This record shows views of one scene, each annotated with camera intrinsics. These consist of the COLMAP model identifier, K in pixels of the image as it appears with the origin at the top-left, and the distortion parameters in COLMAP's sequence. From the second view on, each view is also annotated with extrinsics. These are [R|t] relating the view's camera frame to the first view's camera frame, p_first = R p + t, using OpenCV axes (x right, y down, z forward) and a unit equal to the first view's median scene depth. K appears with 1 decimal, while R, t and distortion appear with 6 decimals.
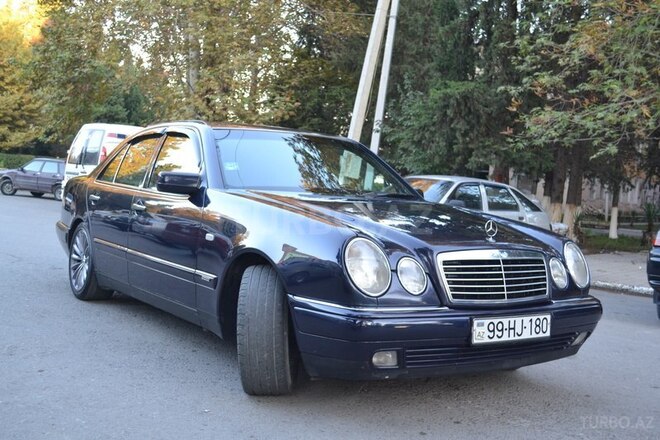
lens RADIAL K [[704.0, 0, 329.1], [0, 704.0, 221.0], [0, 0, 1]] dist [-0.019013, 0.000000]
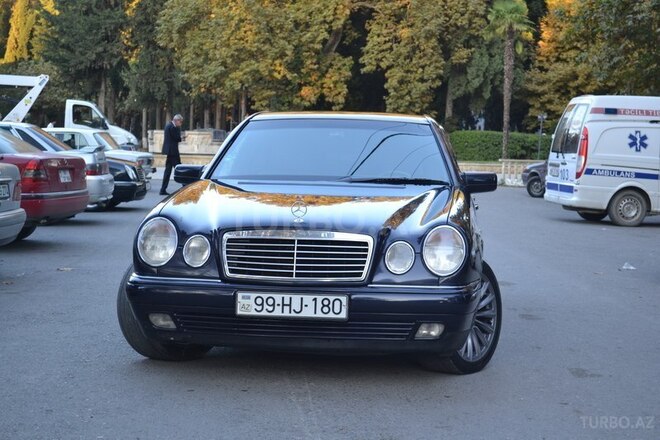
lens RADIAL K [[1053.6, 0, 330.8], [0, 1053.6, 220.0], [0, 0, 1]] dist [0.038923, 0.000000]
pose [[0.776060, -0.008905, -0.630596, 1.290859], [0.000174, 0.999903, -0.013906, 0.049337], [0.630659, 0.010682, 0.775987, -0.167213]]
